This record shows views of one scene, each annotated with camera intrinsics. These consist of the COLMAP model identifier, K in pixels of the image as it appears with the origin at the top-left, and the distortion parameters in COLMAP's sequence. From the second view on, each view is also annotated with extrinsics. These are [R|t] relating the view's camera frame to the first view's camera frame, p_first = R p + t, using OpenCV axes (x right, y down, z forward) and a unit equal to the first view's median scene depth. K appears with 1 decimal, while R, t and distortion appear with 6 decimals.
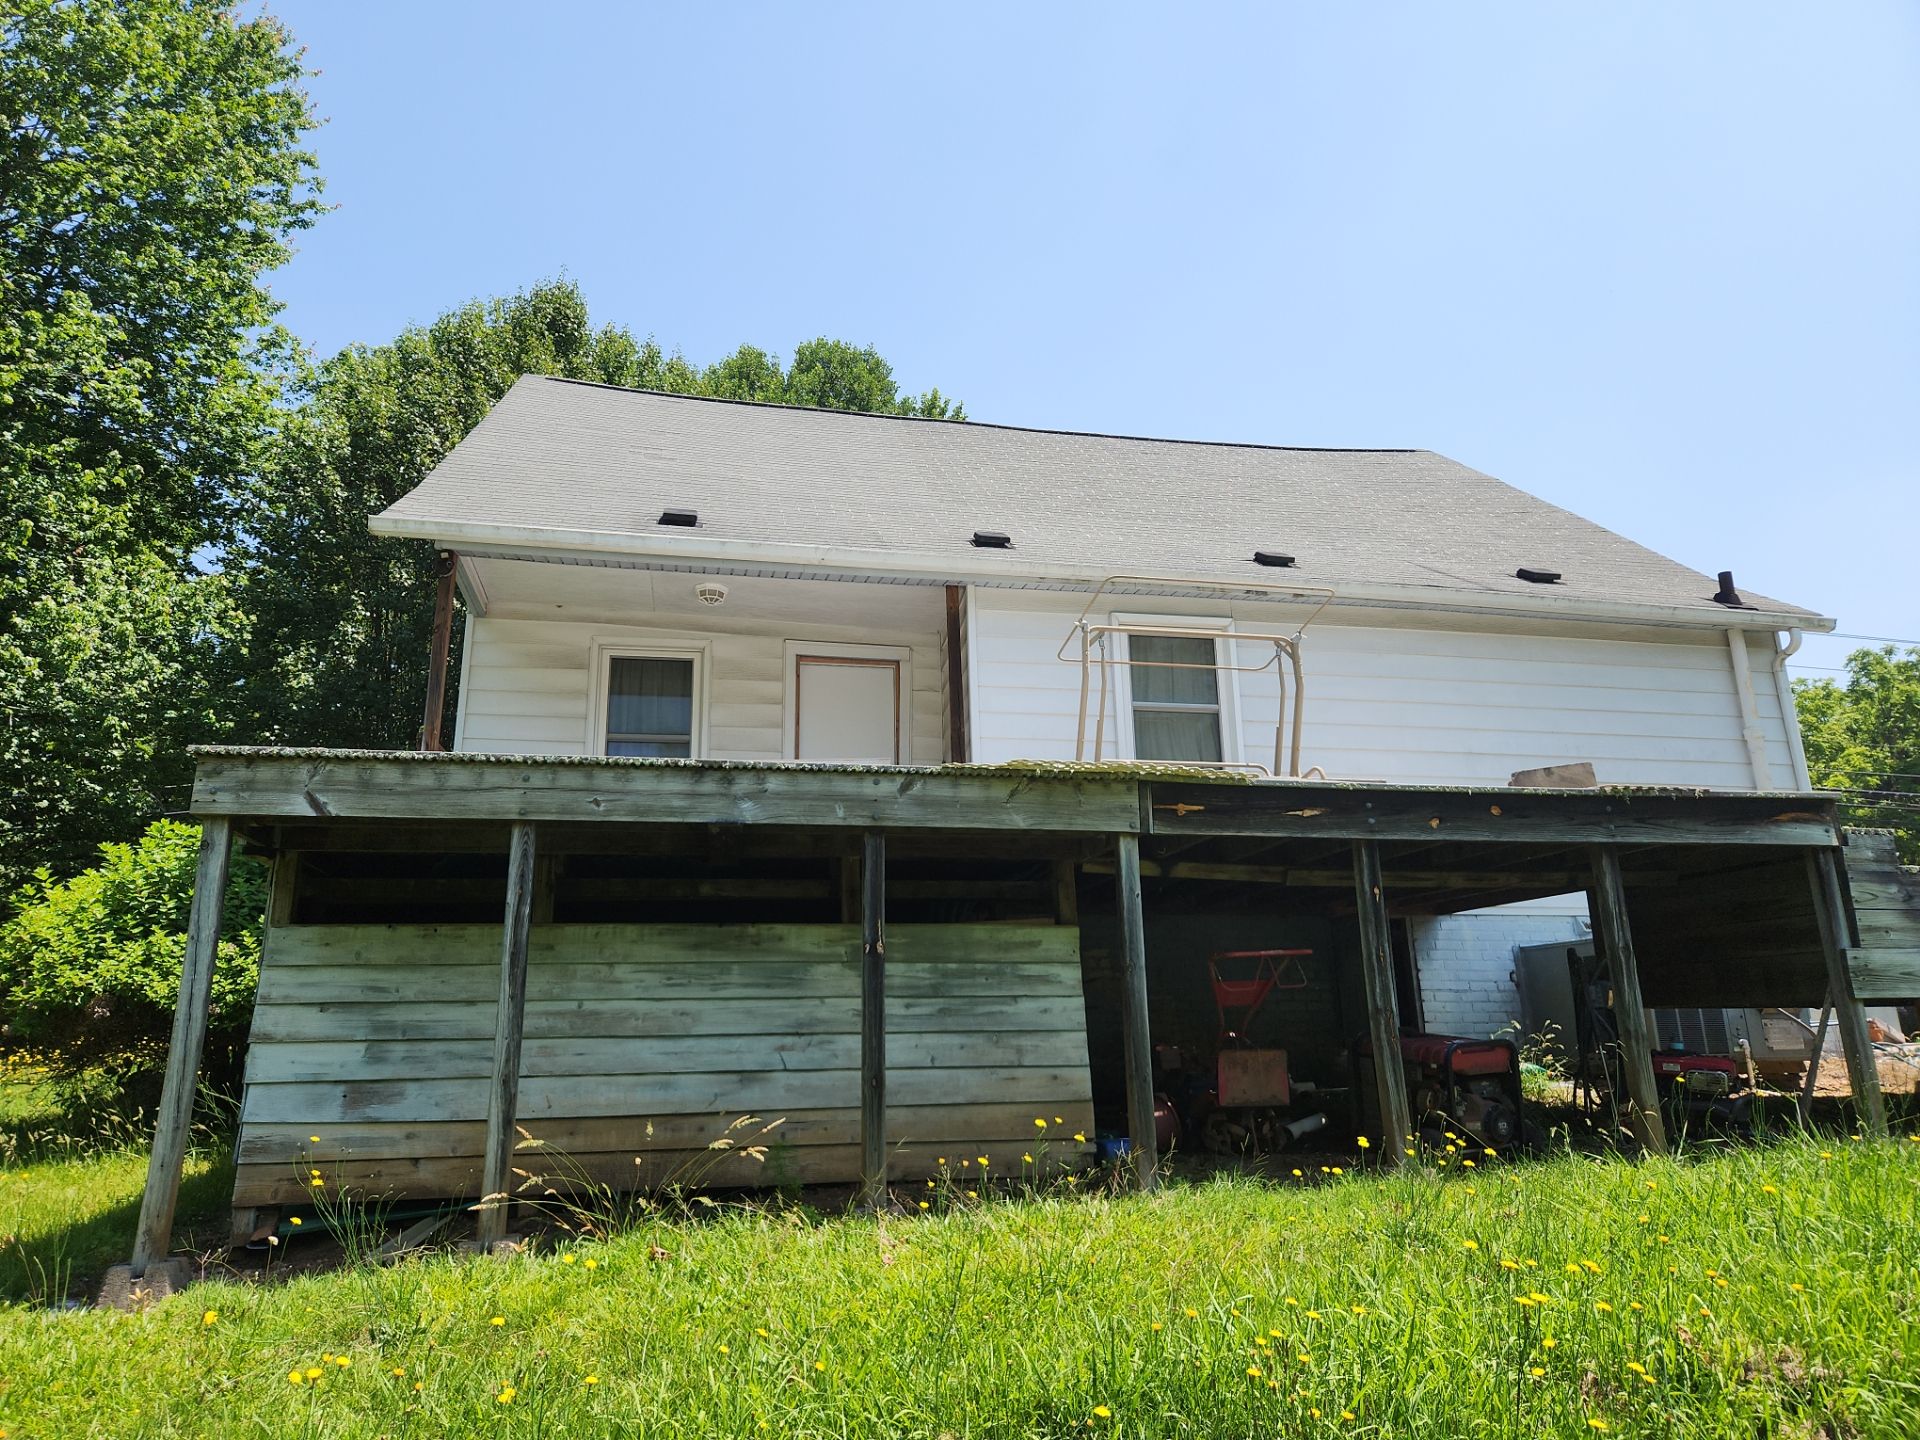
lens RADIAL K [[1239.0, 0, 957.8], [0, 1239.0, 712.8], [0, 0, 1]] dist [0.054477, -0.019198]
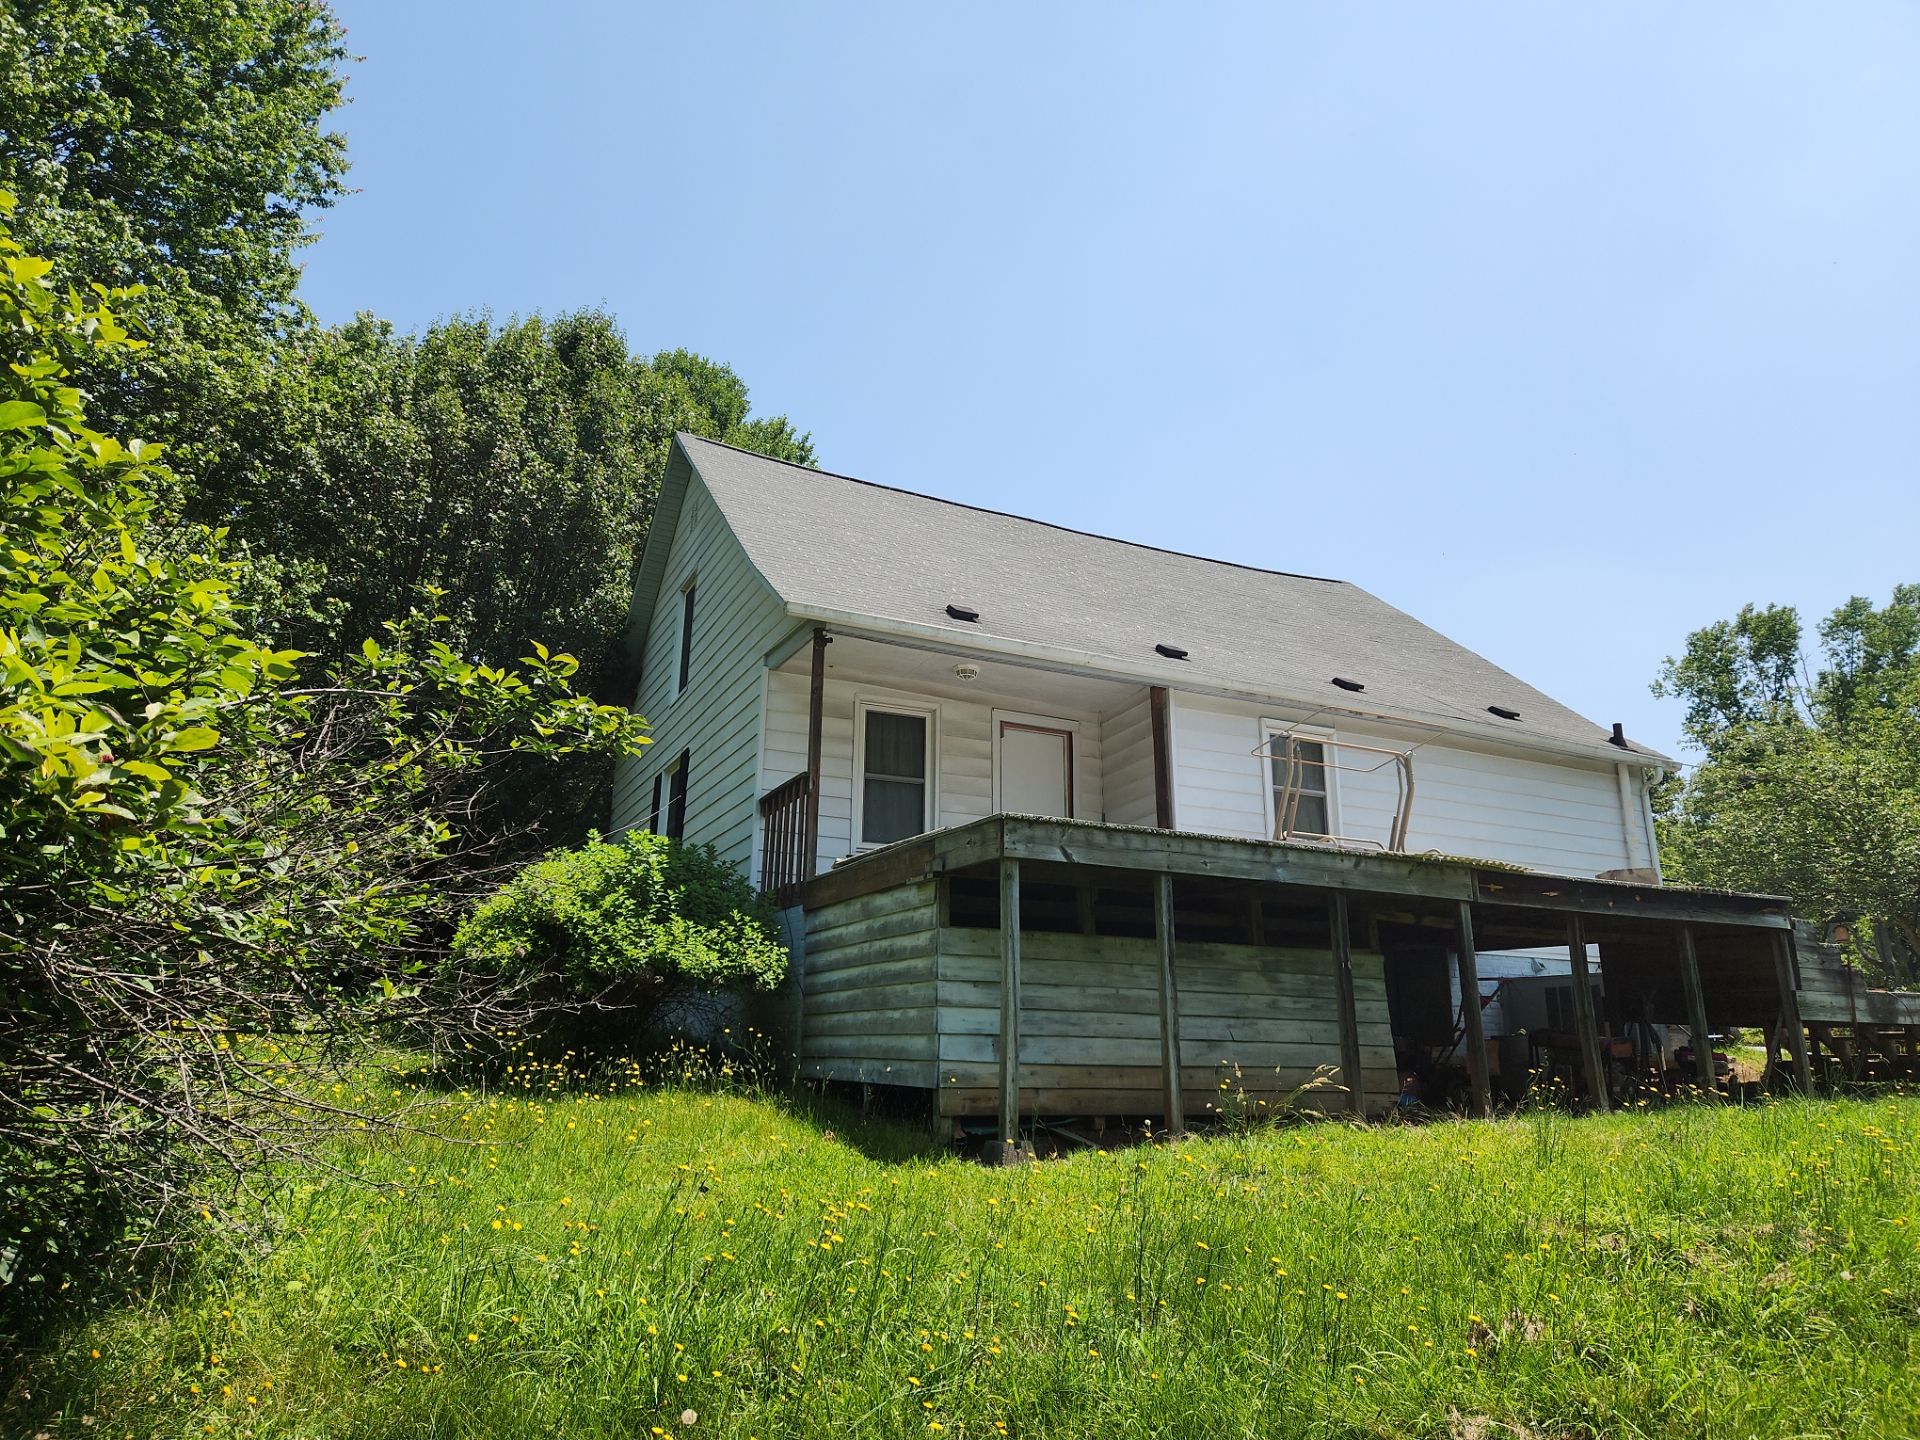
lens RADIAL K [[1239.0, 0, 955.4], [0, 1239.0, 708.9], [0, 0, 1]] dist [0.054477, -0.019198]
pose [[0.965905, 0.095001, 0.240837, -0.802931], [-0.092929, 0.995472, -0.019974, -0.049586], [-0.241644, -0.003088, 0.970360, -0.360630]]
